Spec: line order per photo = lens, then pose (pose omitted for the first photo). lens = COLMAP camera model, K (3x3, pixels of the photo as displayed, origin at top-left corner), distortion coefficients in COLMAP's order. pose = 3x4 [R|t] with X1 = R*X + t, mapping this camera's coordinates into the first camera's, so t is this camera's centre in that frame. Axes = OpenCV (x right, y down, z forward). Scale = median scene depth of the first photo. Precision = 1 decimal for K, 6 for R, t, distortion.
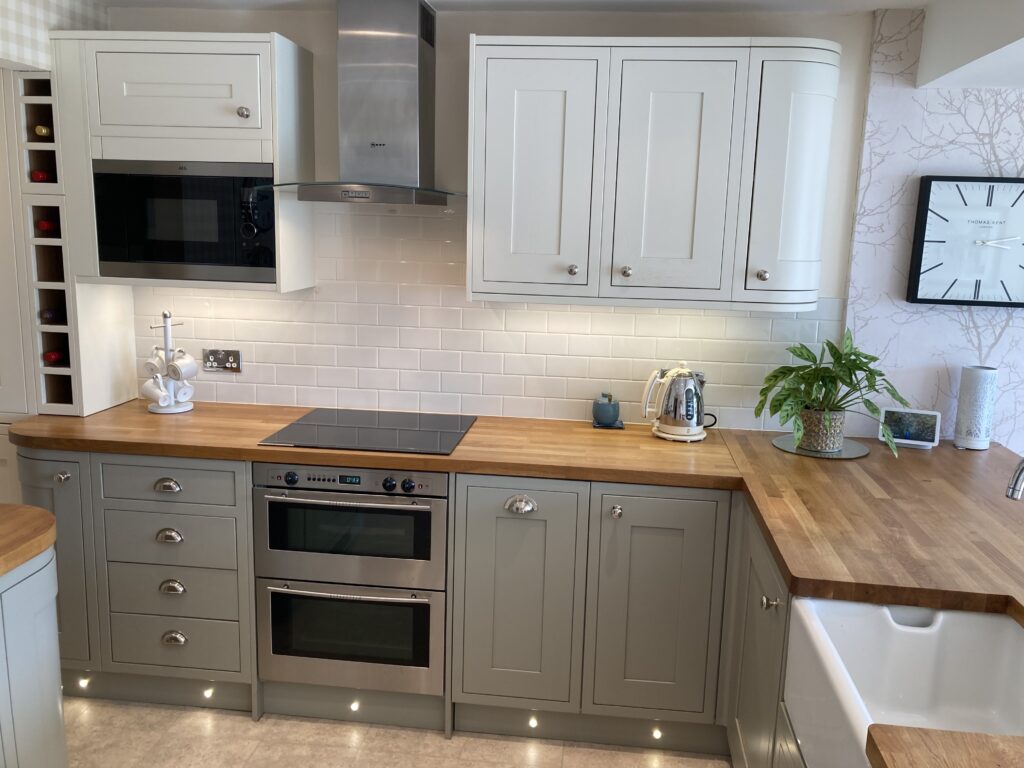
lens RADIAL K [[827.8, 0, 512.0], [0, 827.8, 384.0], [0, 0, 1]] dist [0.011452, -0.069289]
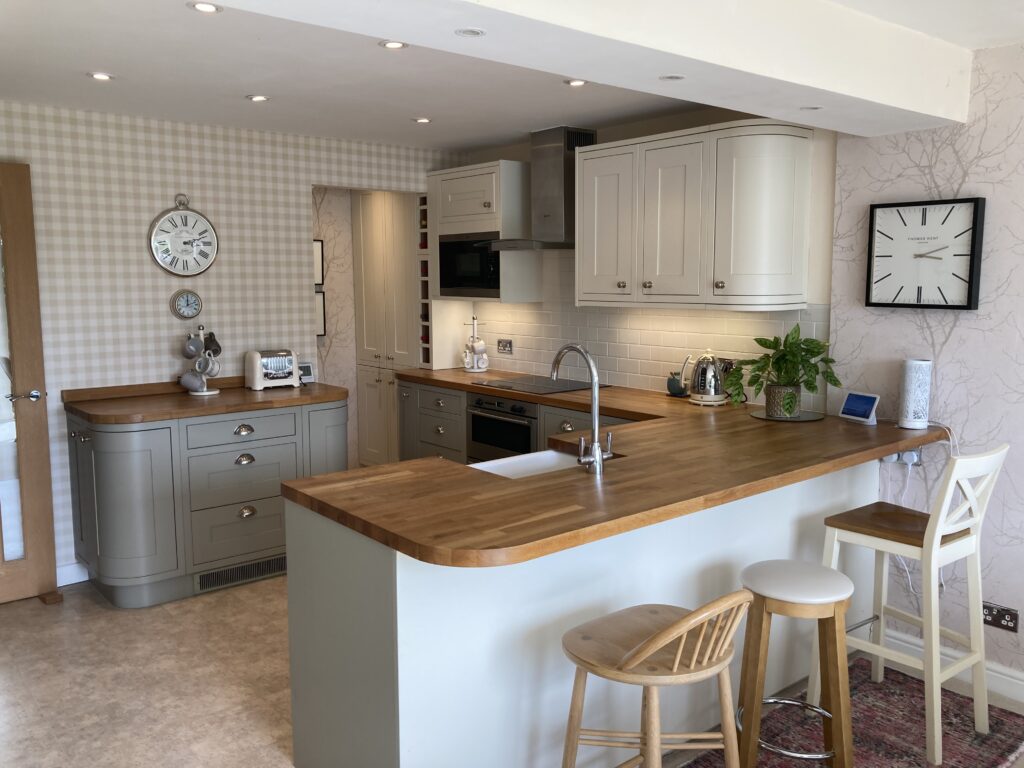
lens RADIAL K [[834.8, 0, 512.0], [0, 834.8, 384.0], [0, 0, 1]] dist [0.008057, -0.158877]
pose [[0.712840, 0.056868, -0.699018, 0.998442], [-0.107619, 0.993772, -0.028899, 0.112537], [0.693021, 0.095828, 0.714520, -0.250500]]
